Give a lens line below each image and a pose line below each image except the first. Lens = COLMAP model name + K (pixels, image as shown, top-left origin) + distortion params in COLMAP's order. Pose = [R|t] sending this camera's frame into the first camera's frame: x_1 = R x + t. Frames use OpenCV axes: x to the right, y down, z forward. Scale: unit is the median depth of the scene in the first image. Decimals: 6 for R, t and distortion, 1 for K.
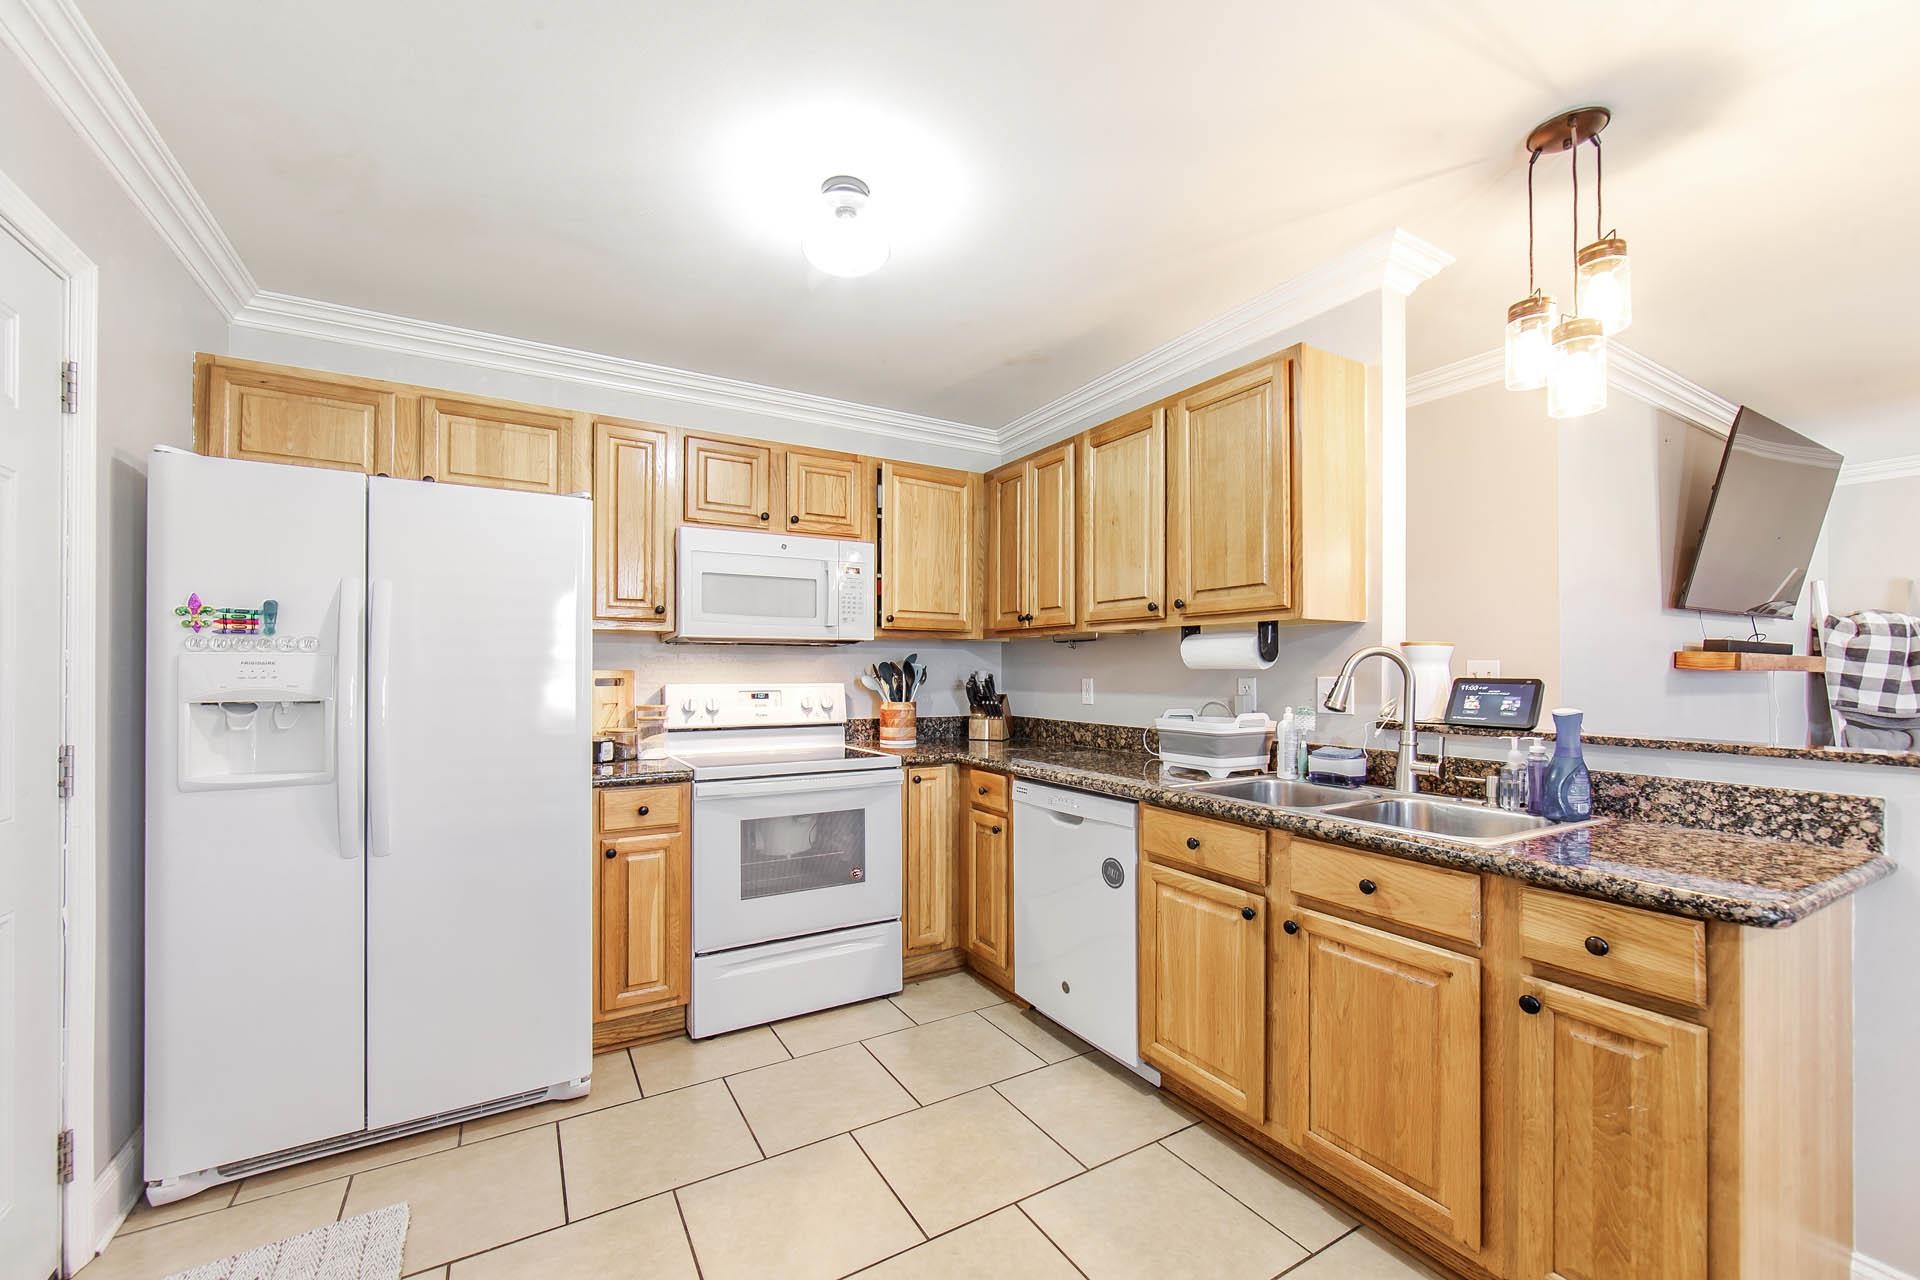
lens RADIAL K [[763.6, 0, 954.9], [0, 763.6, 653.2], [0, 0, 1]] dist [-0.000026, -0.000072]
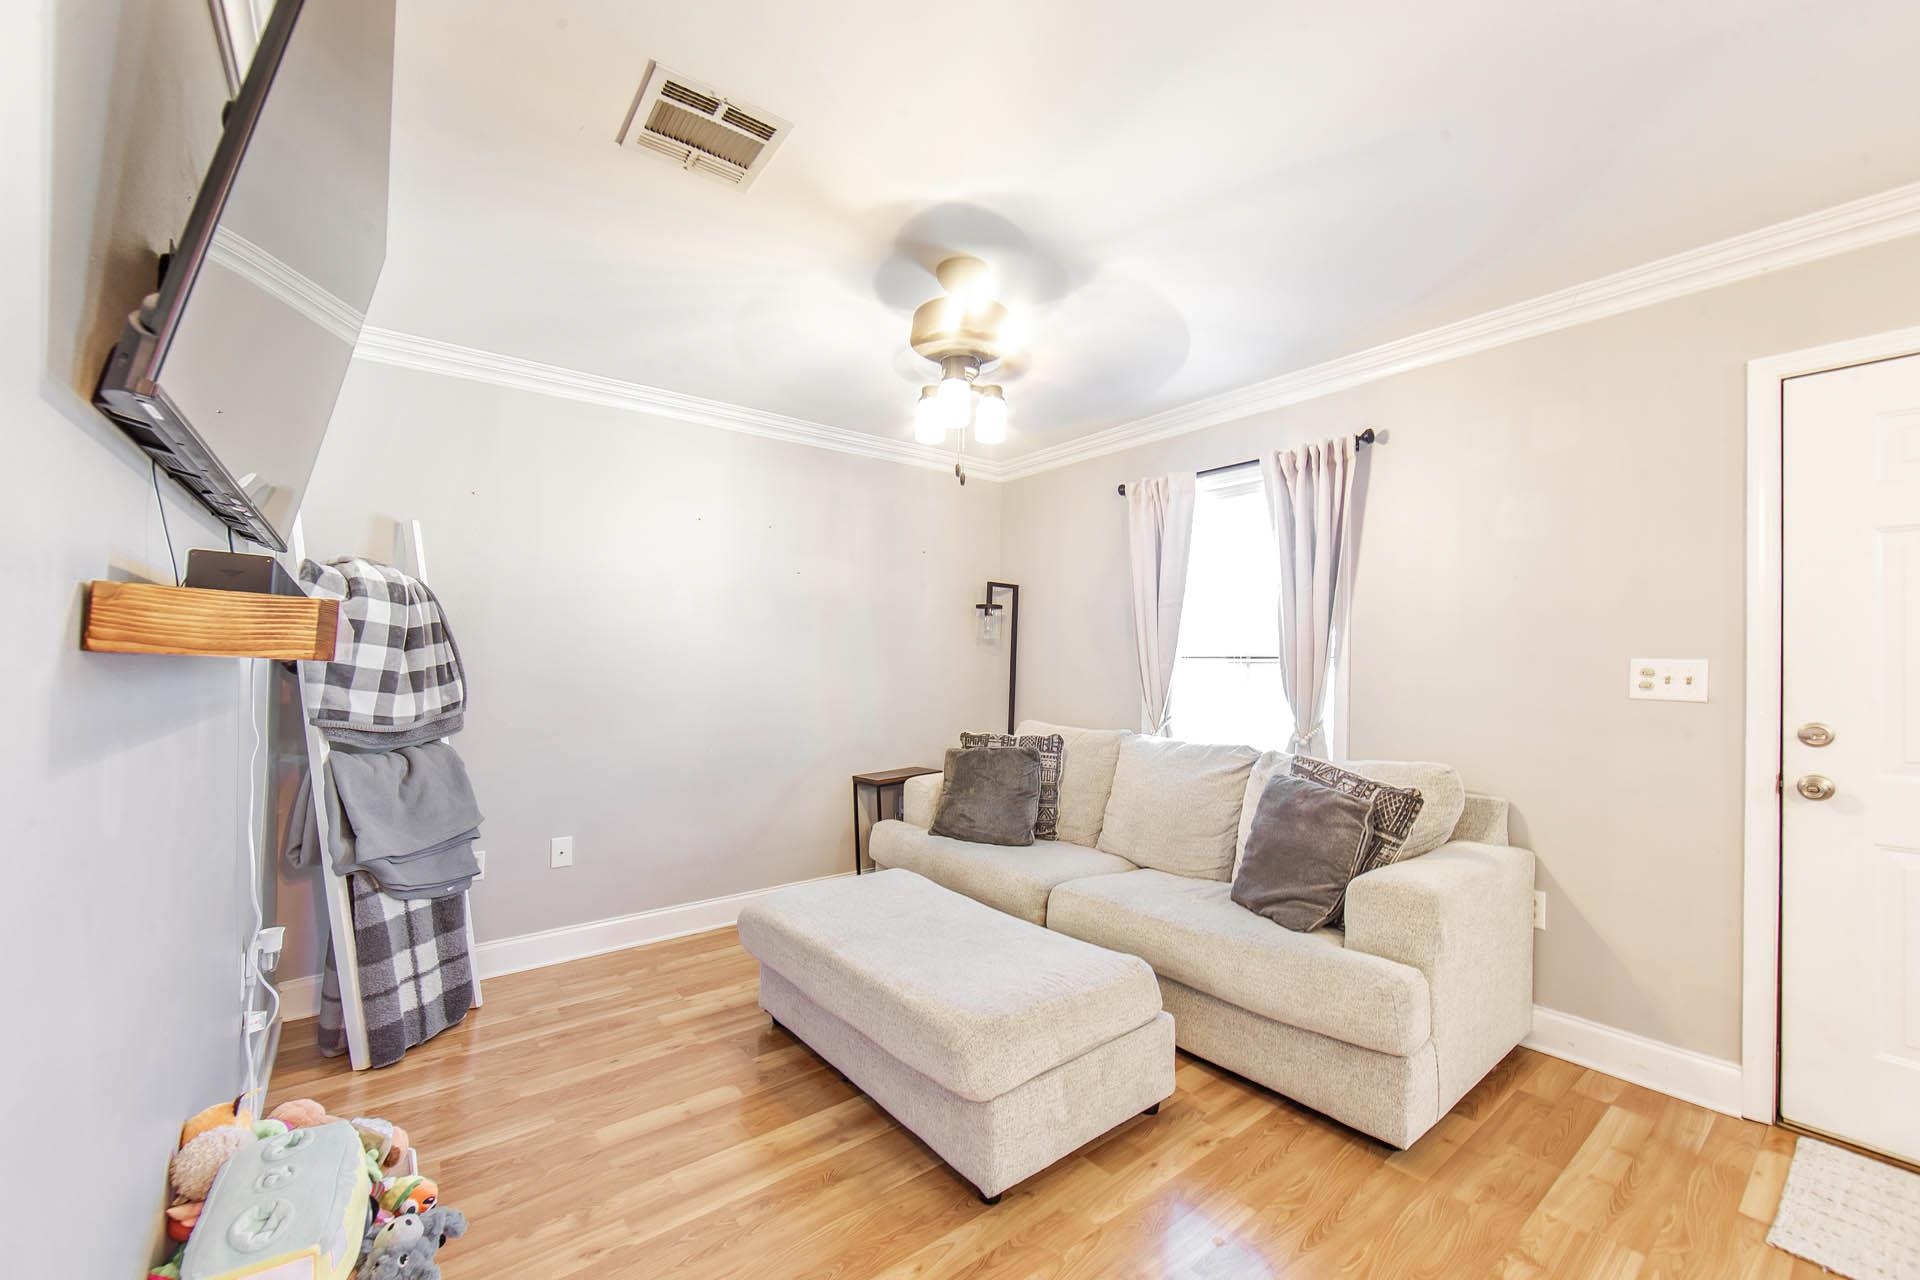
lens RADIAL K [[763.6, 0, 951.8], [0, 763.6, 646.6], [0, 0, 1]] dist [-0.000026, -0.000072]
pose [[-0.123233, 0.012646, 0.992297, 0.788797], [-0.030671, 0.999393, -0.016545, 0.015423], [-0.991904, -0.032474, -0.122770, 0.891126]]
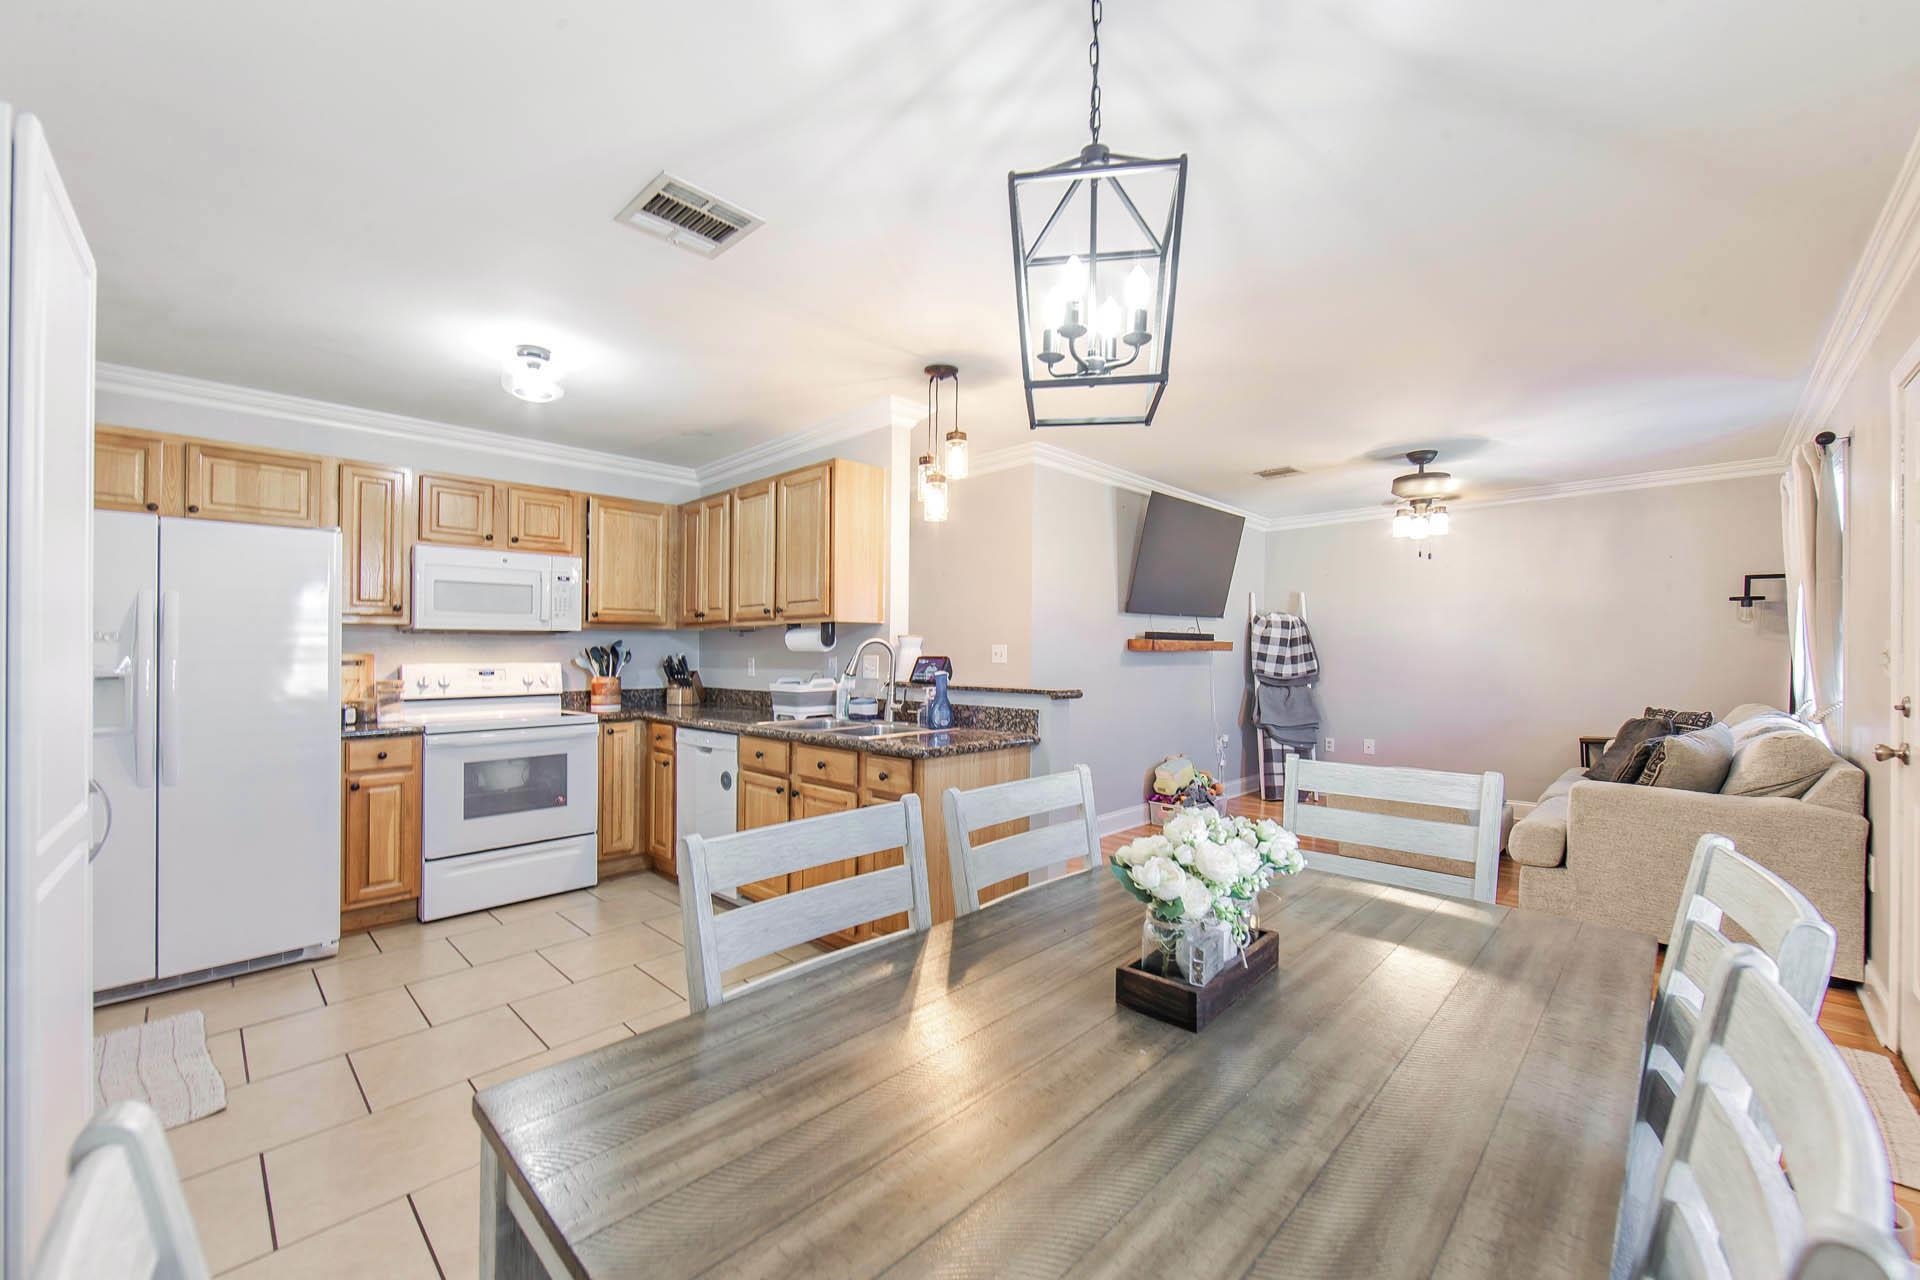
lens RADIAL K [[763.6, 0, 951.2], [0, 763.6, 629.7], [0, 0, 1]] dist [-0.000026, -0.000072]
pose [[0.967241, 0.003060, 0.253843, 0.213370], [-0.001637, 0.999982, -0.005815, -0.013620], [-0.253856, 0.005208, 0.967228, -0.541984]]
